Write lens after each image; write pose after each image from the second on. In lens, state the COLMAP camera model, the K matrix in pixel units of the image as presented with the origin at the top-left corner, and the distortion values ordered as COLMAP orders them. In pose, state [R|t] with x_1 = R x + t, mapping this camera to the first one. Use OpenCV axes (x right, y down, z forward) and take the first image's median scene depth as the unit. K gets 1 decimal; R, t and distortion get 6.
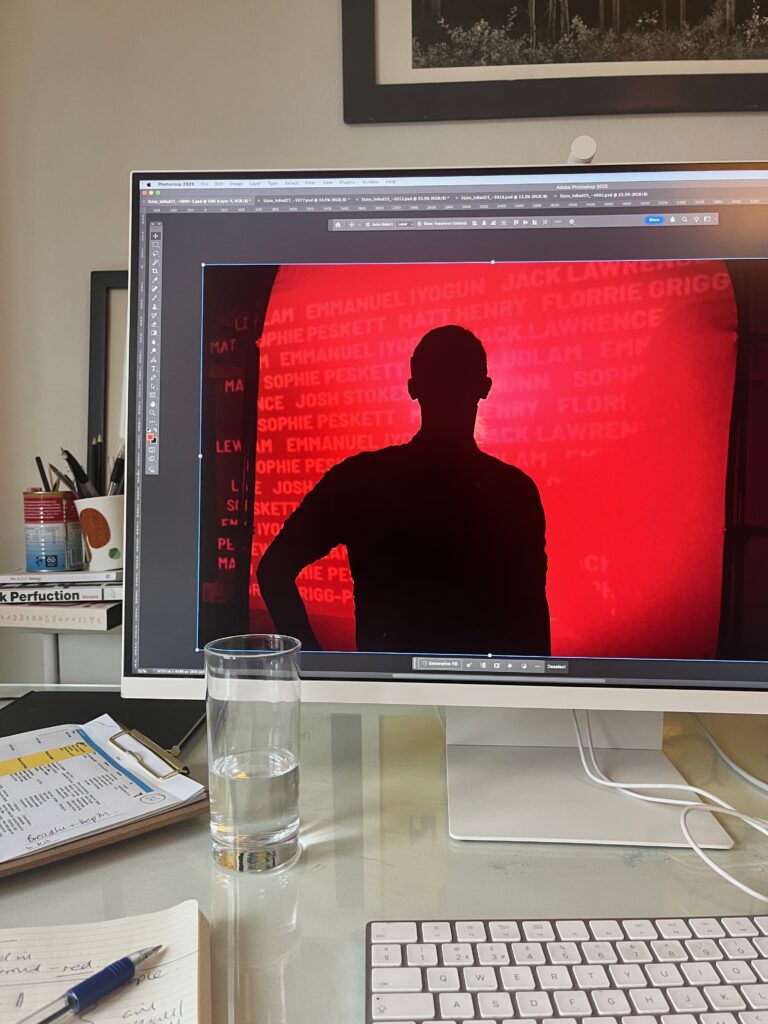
lens RADIAL K [[774.9, 0, 384.0], [0, 774.9, 512.0], [0, 0, 1]] dist [0.013851, -0.040273]
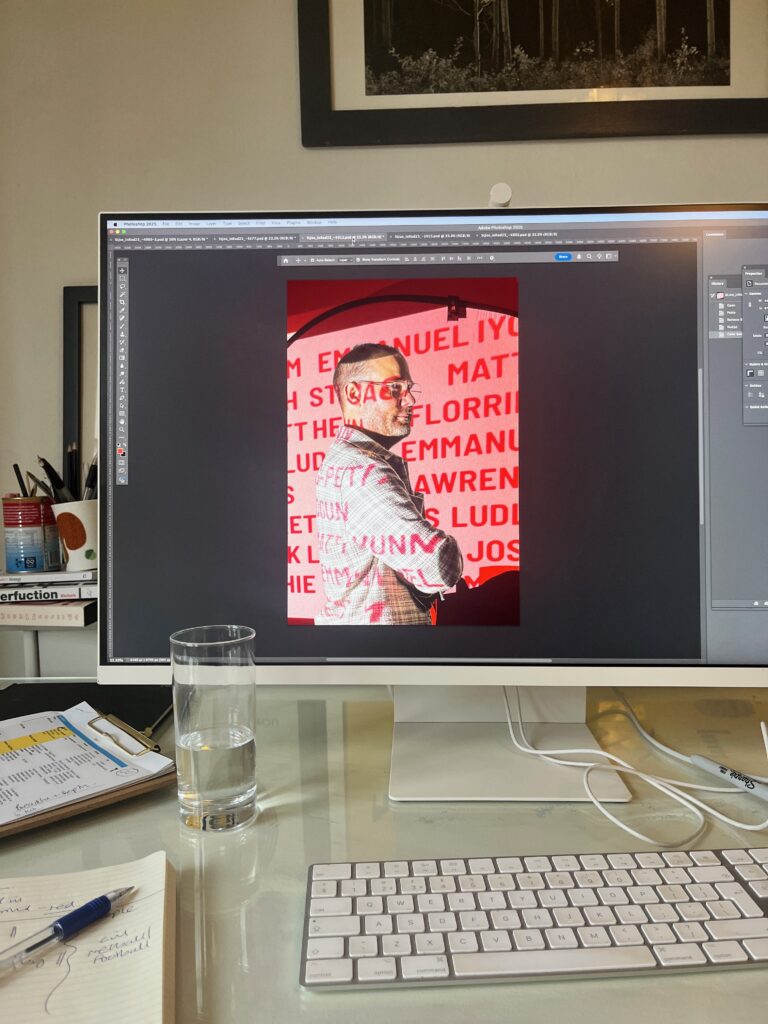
lens RADIAL K [[761.6, 0, 384.0], [0, 761.6, 512.0], [0, 0, 1]] dist [-0.003478, -0.000955]
pose [[0.999330, -0.013763, 0.033919, 0.039895], [0.013574, 0.999891, 0.005790, -0.010168], [-0.033995, -0.005325, 0.999408, -0.108913]]
